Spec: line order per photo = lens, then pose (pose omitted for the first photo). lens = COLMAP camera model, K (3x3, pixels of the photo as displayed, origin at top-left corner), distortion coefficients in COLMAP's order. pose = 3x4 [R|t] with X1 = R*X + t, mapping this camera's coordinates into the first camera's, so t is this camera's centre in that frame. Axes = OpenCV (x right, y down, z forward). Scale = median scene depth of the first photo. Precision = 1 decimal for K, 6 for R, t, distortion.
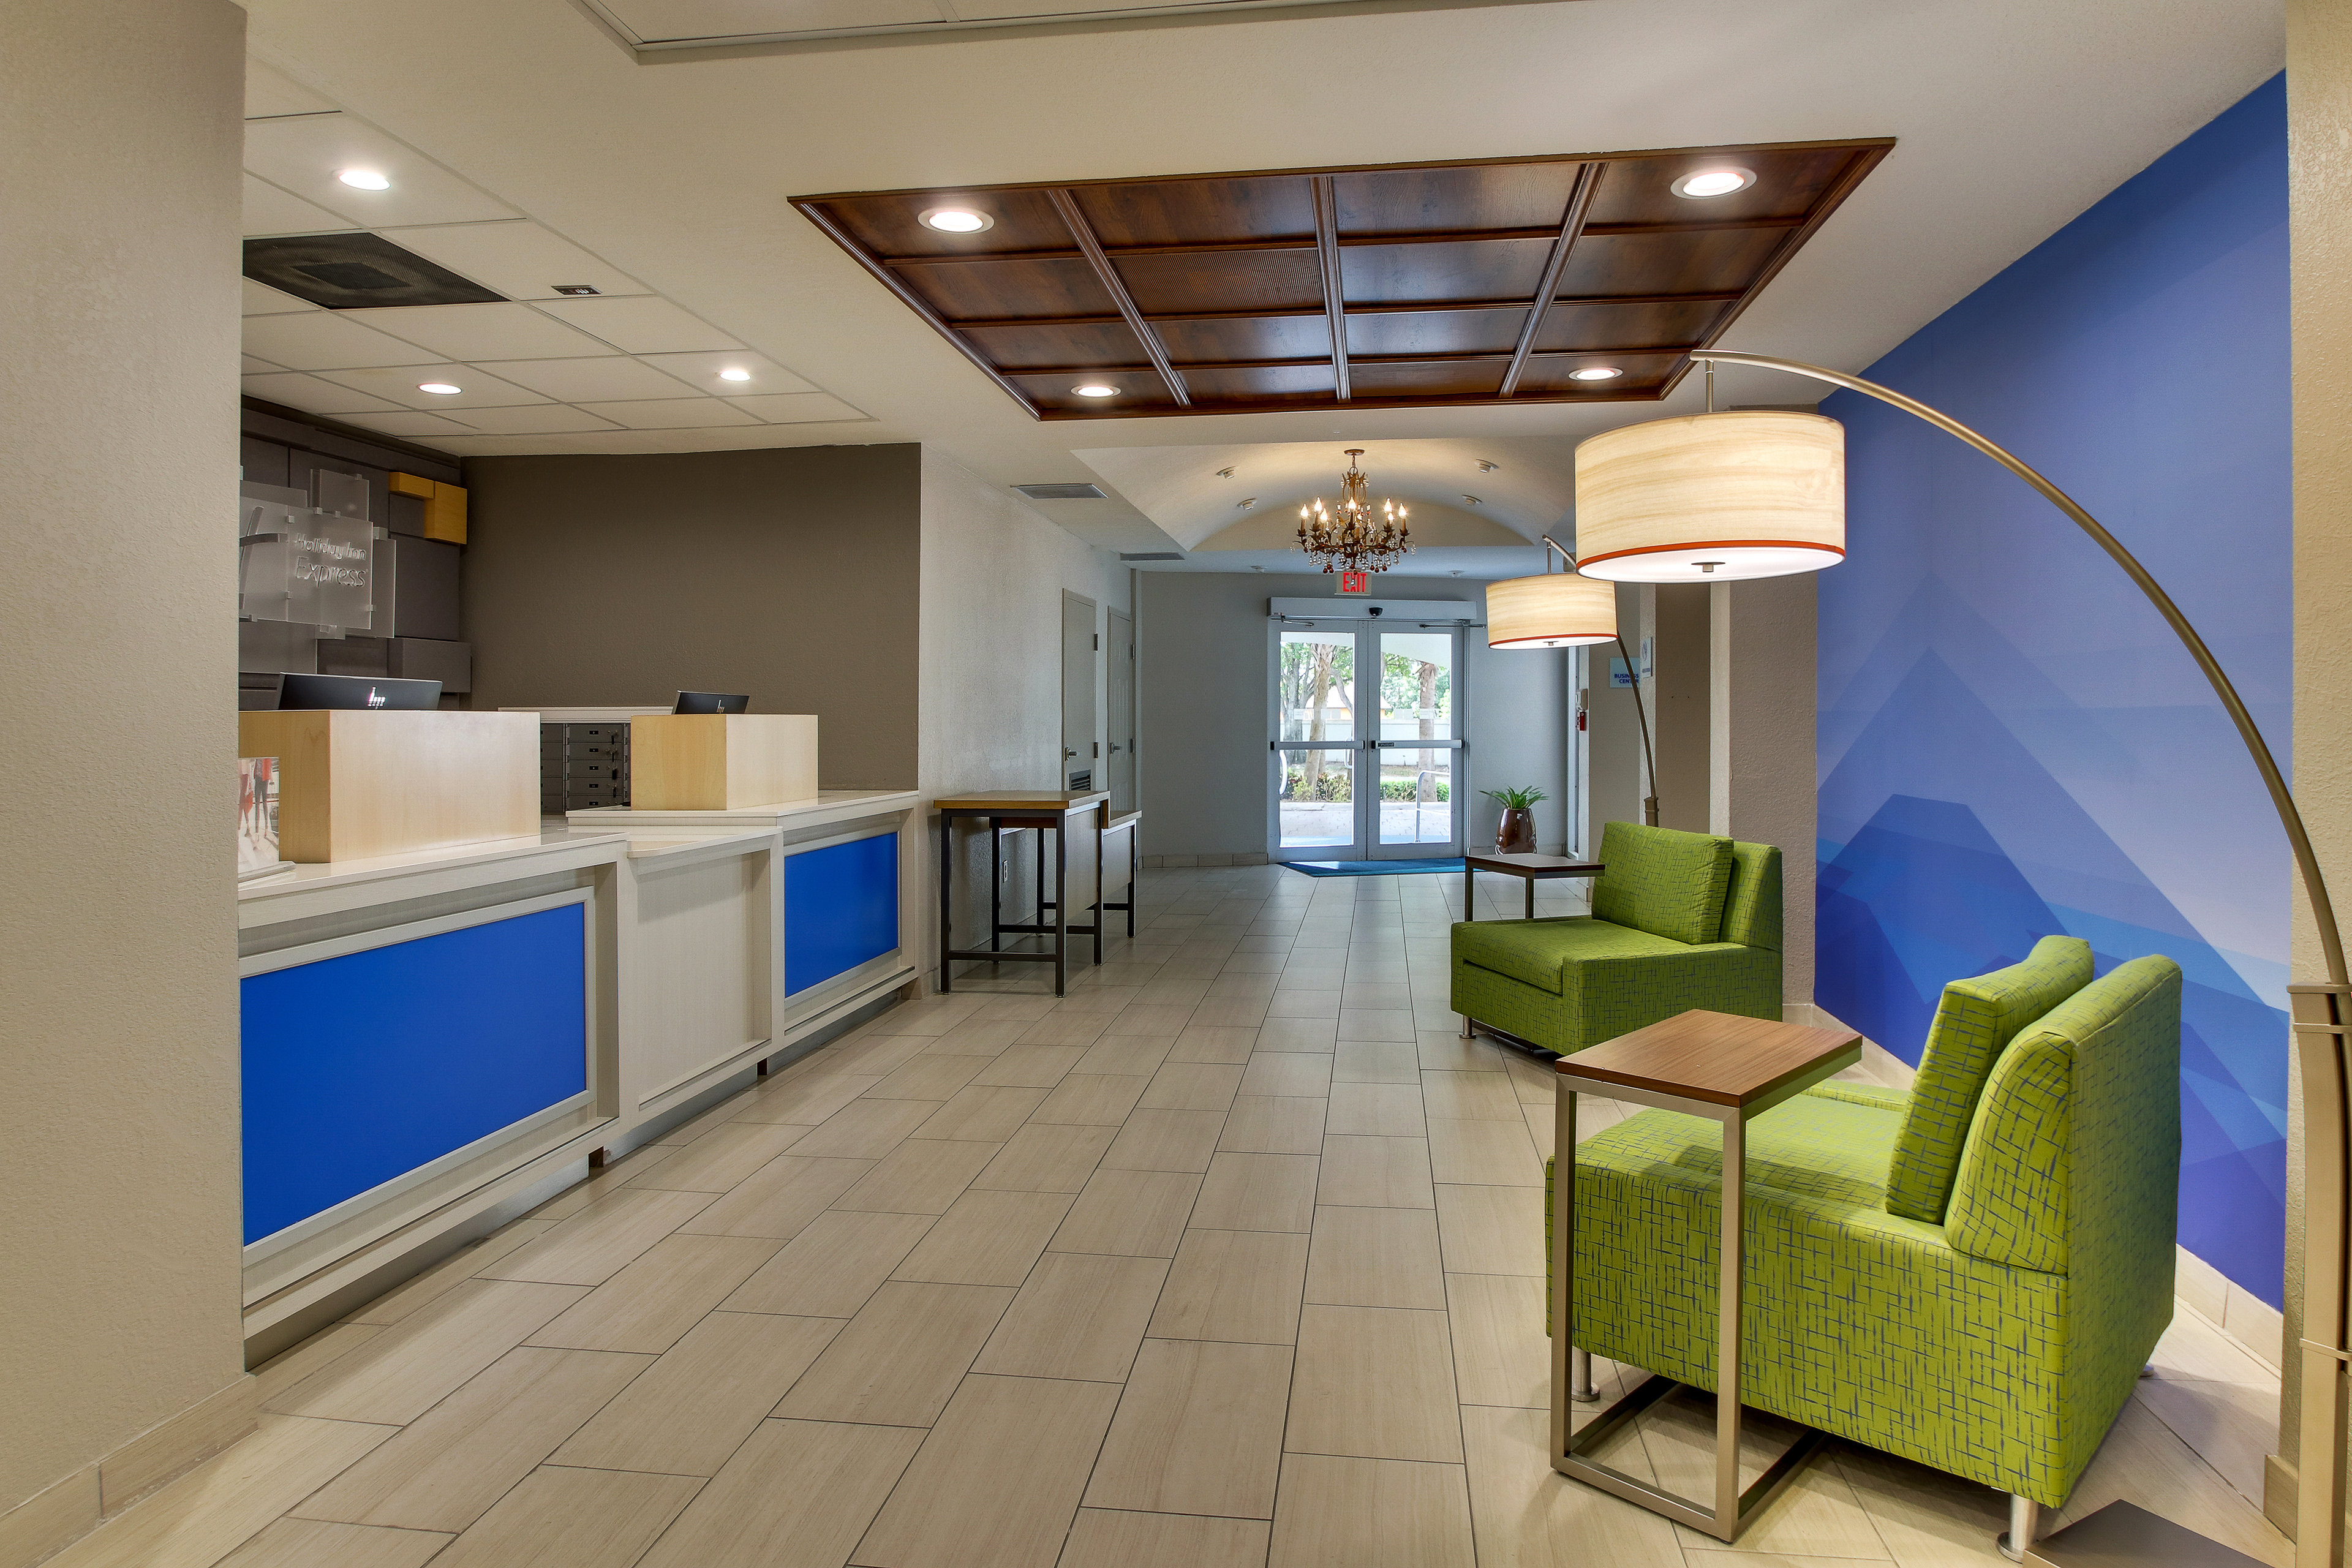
lens RADIAL K [[1404.2, 0, 1185.6], [0, 1404.2, 651.7], [0, 0, 1]] dist [0.041789, 0.000088]
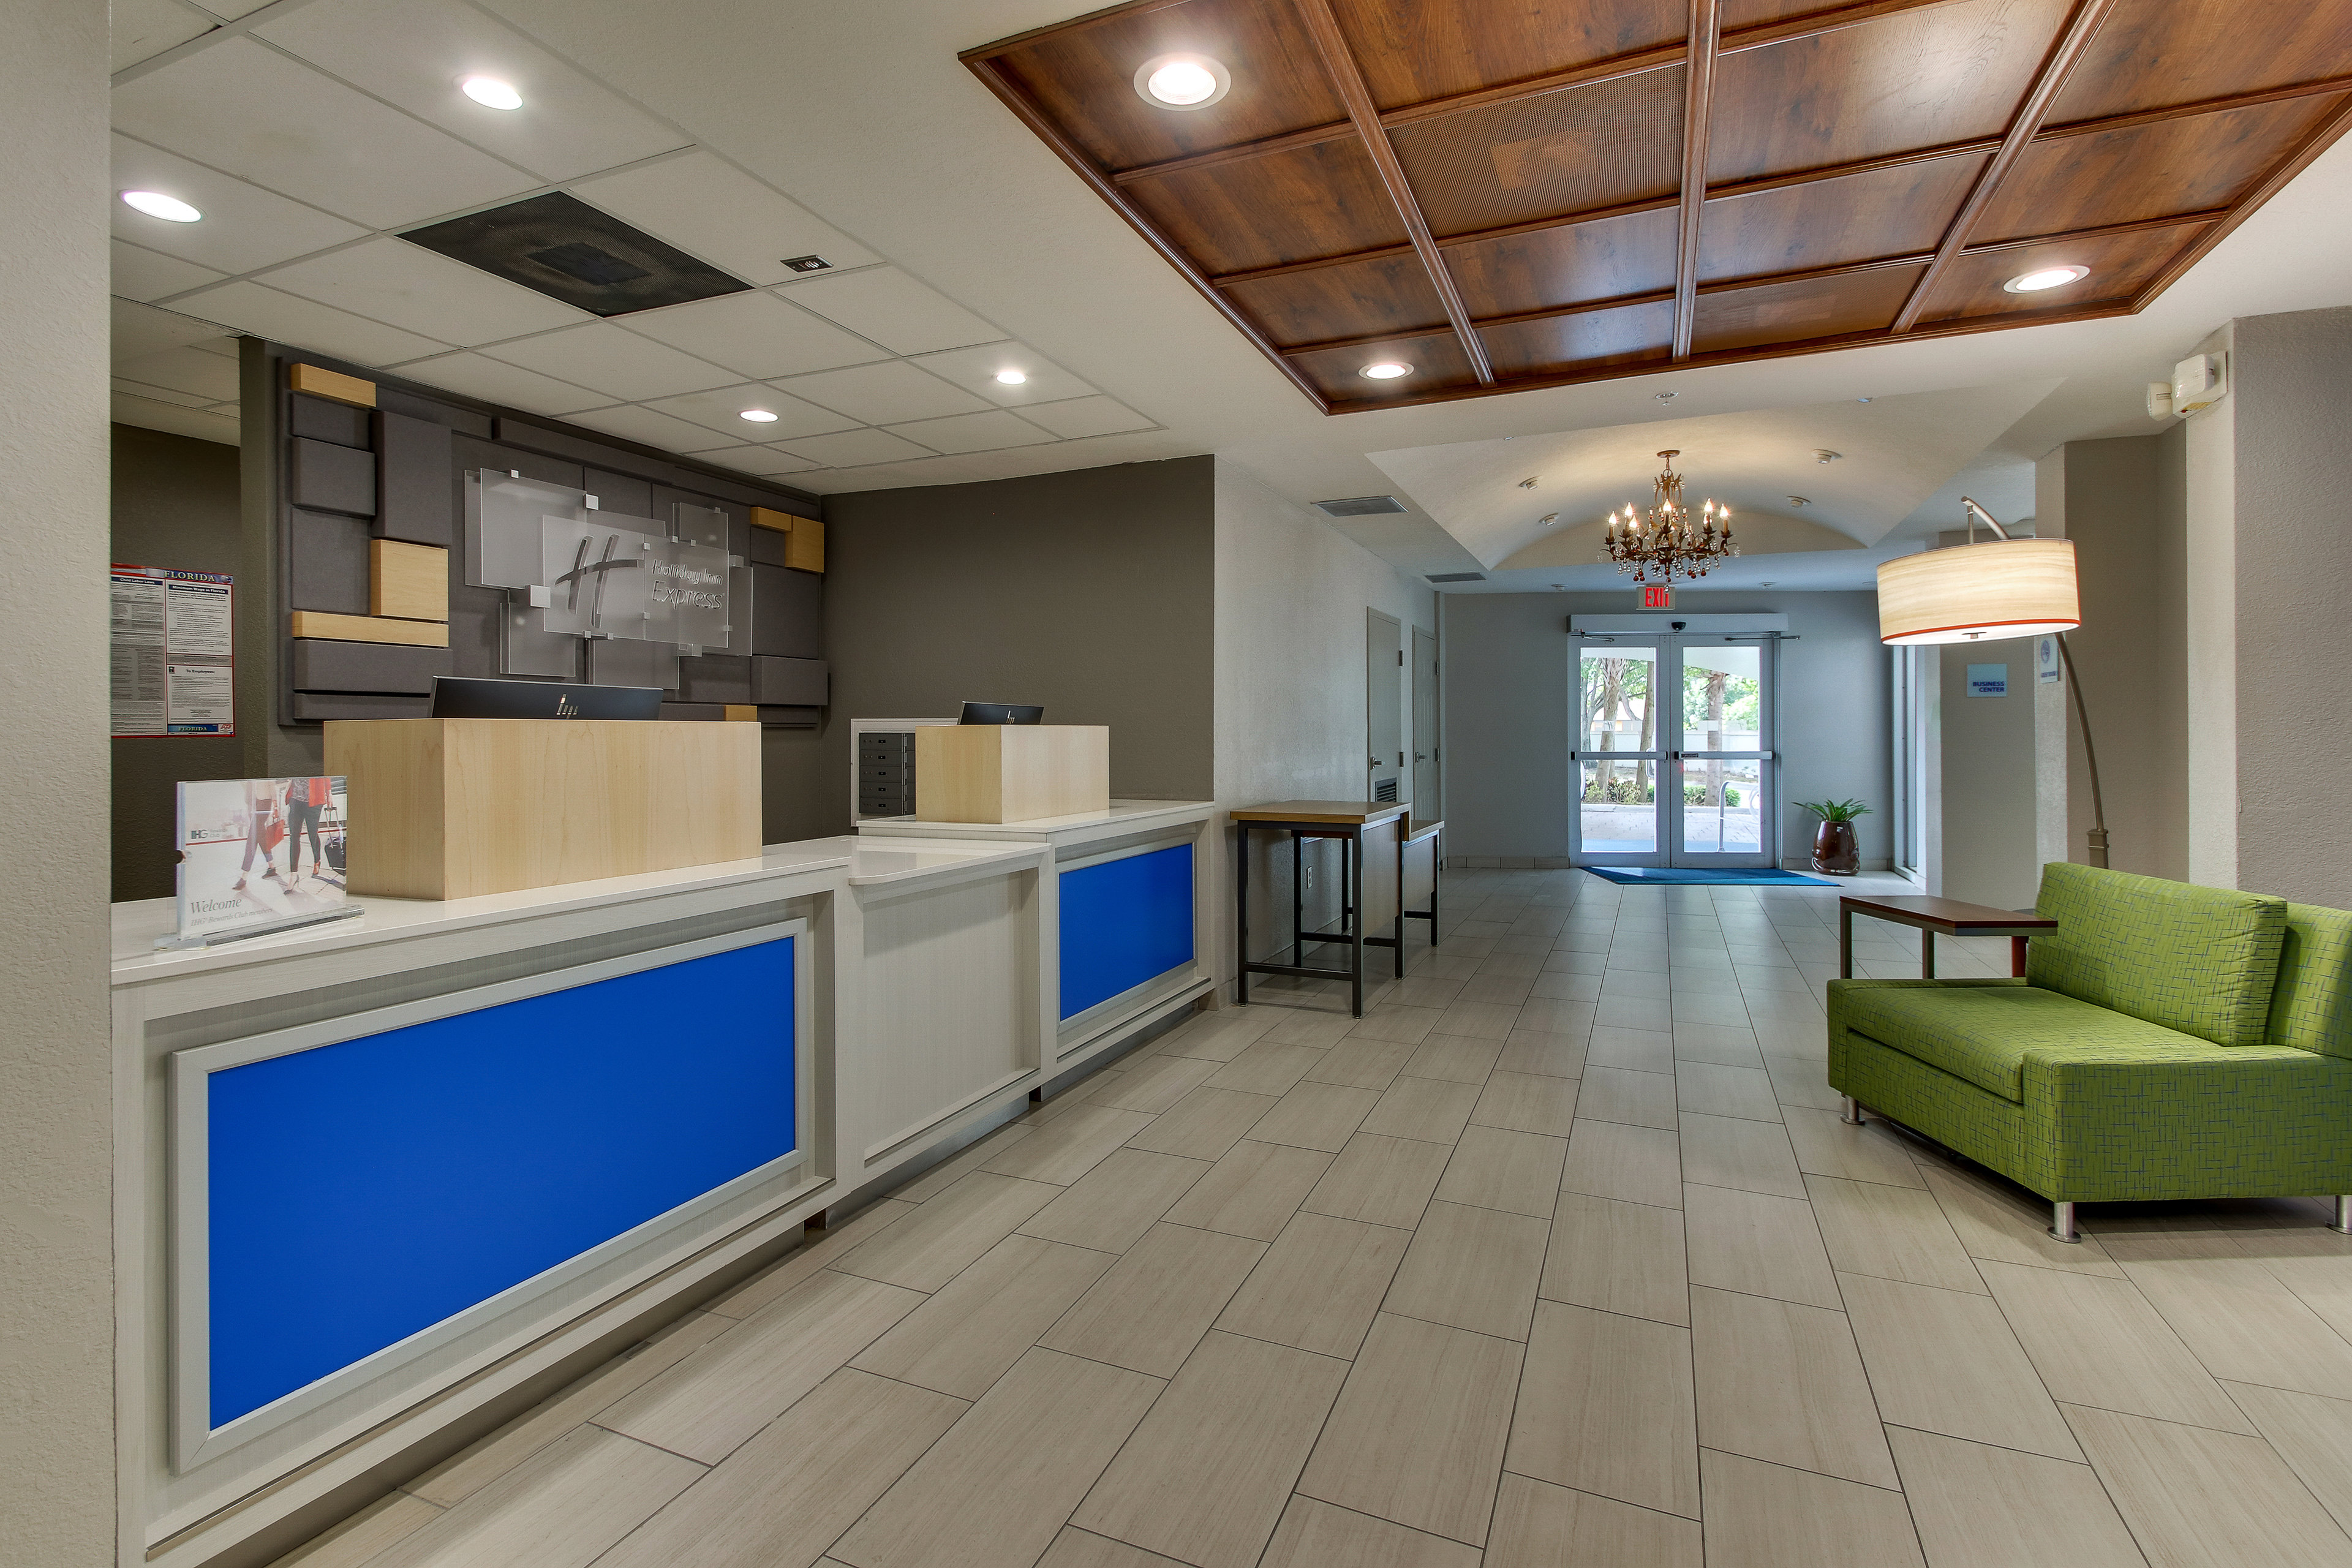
lens RADIAL K [[1101.8, 0, 1205.0], [0, 1101.8, 697.9], [0, 0, 1]] dist [0.018736, -0.000336]
pose [[0.969079, -0.005889, -0.246680, -0.002386], [0.010628, 0.999784, 0.017886, 0.011838], [0.246522, -0.019954, 0.968932, 0.261122]]
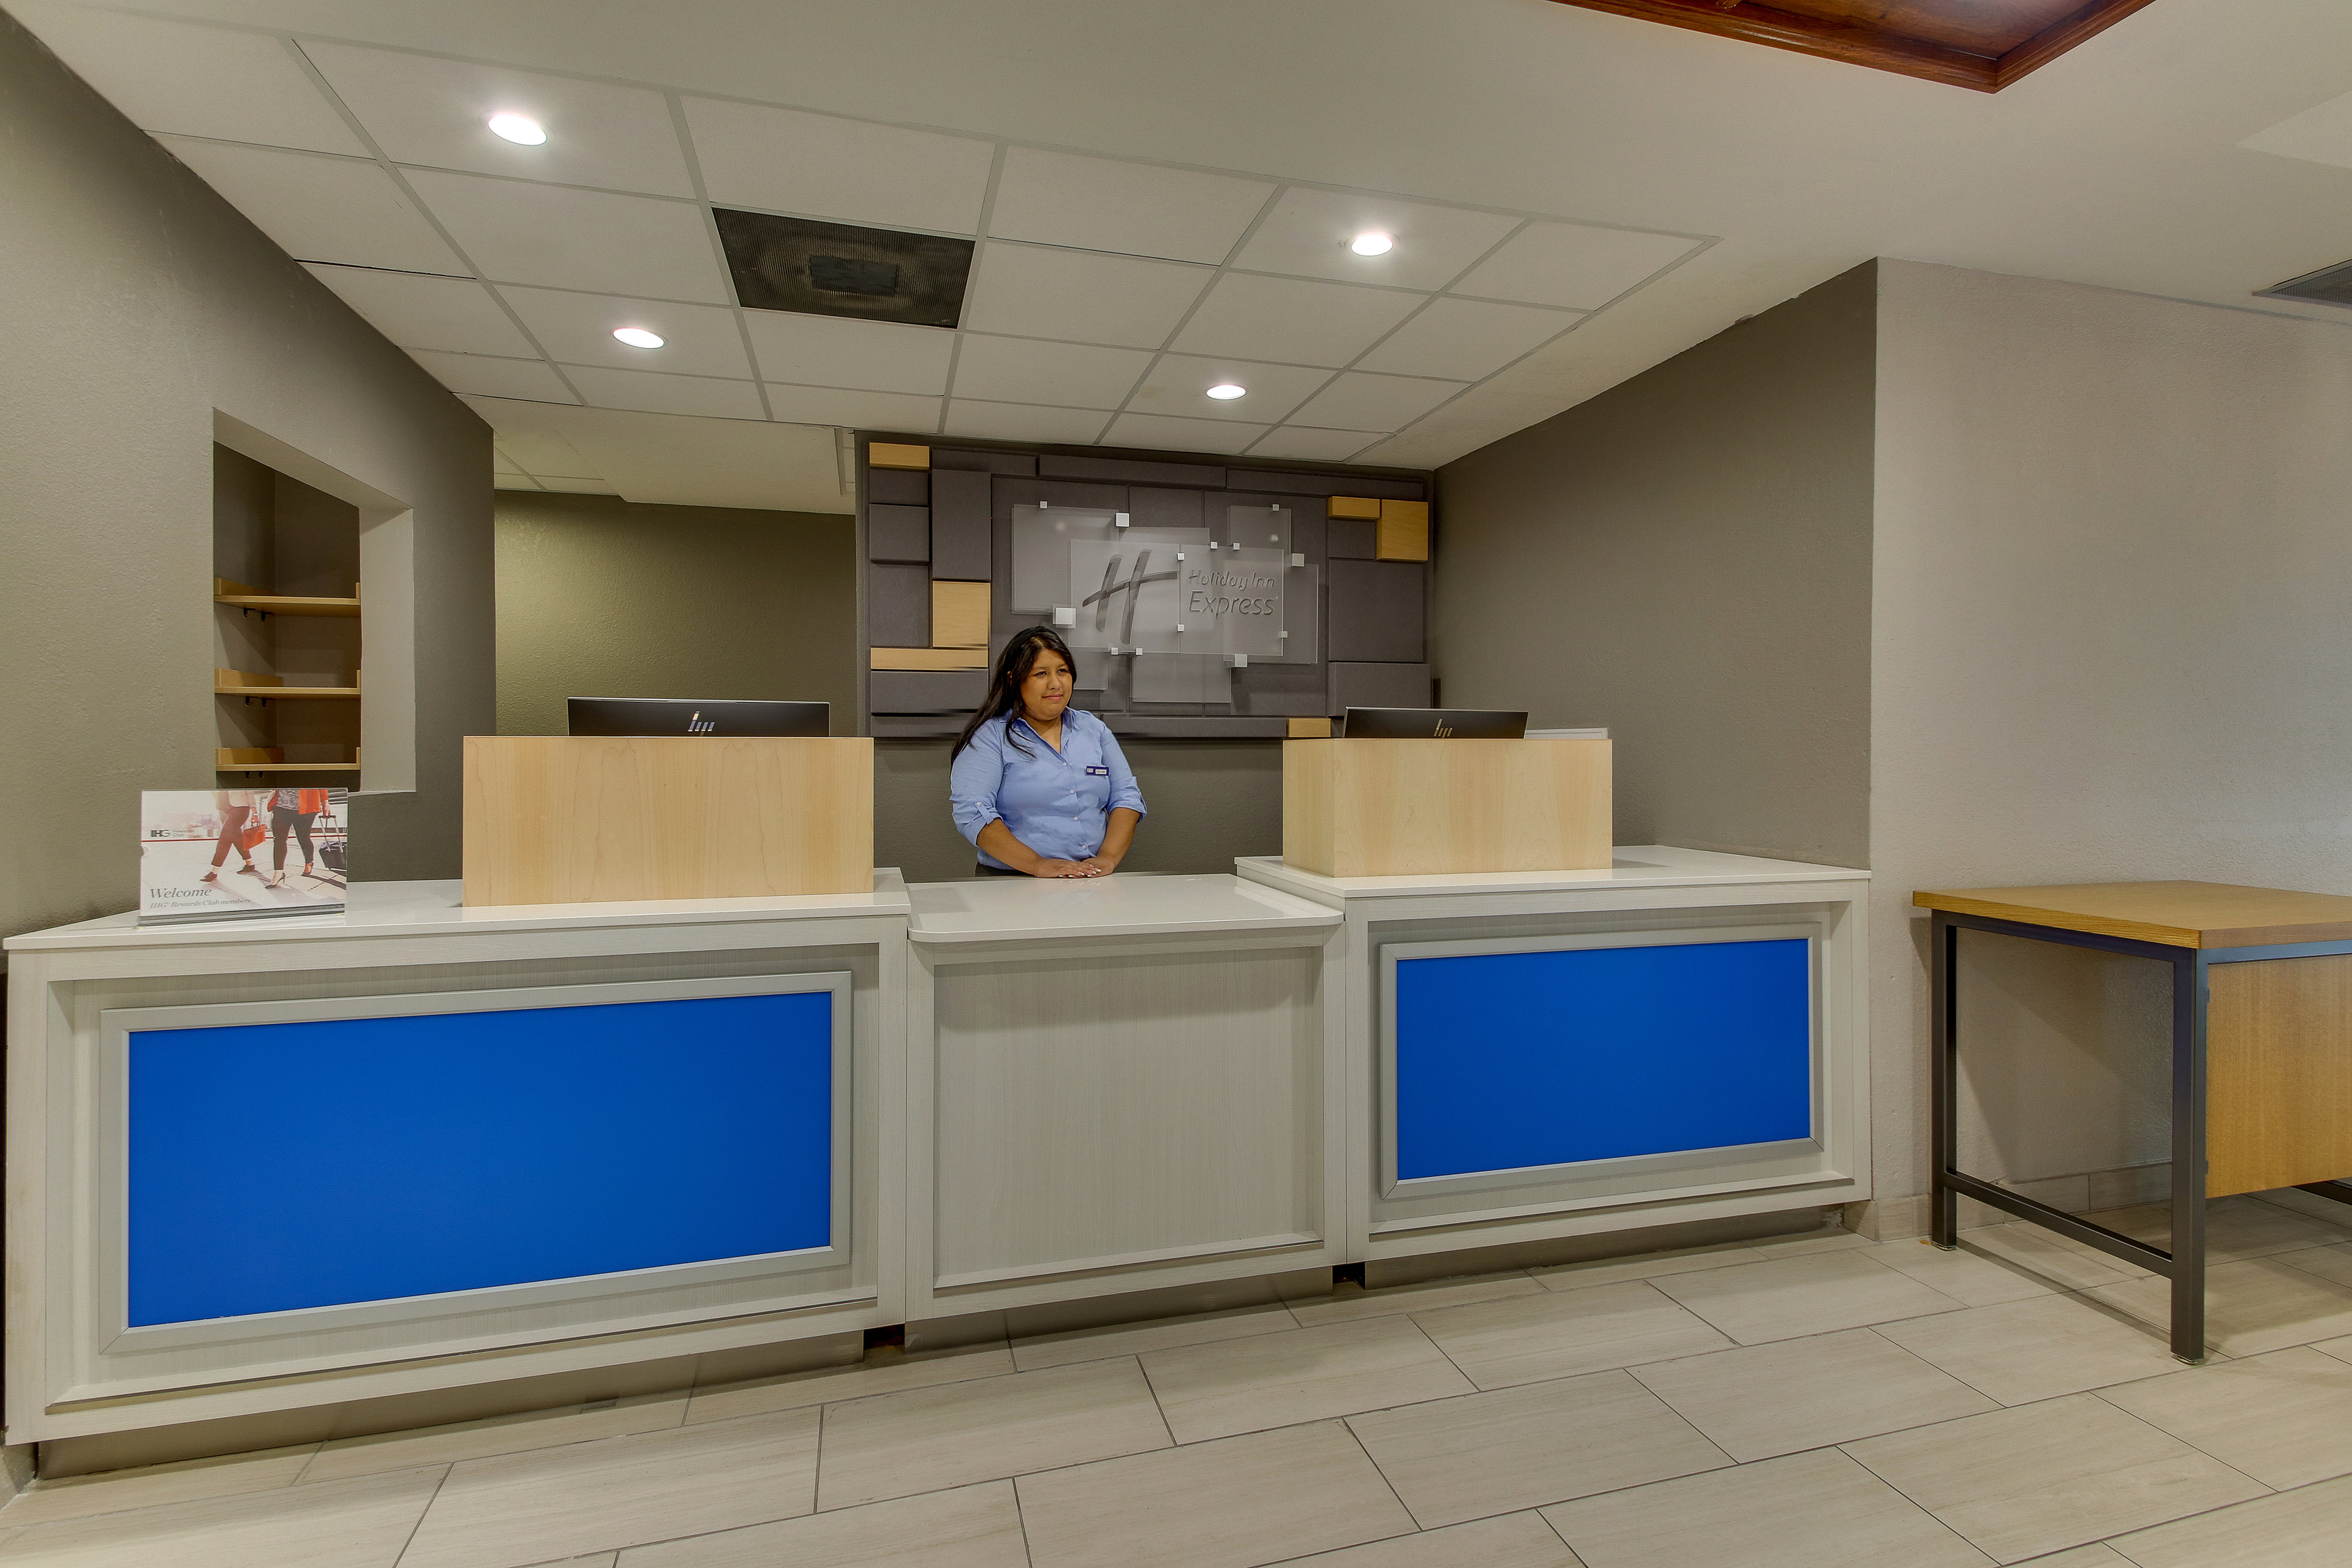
lens RADIAL K [[1105.7, 0, 1169.2], [0, 1105.7, 734.1], [0, 0, 1]] dist [0.019137, -0.008284]
pose [[0.402234, -0.009323, -0.915489, 0.117135], [0.046203, 0.998881, 0.010128, 0.028613], [0.914370, -0.046372, 0.402215, 0.609859]]
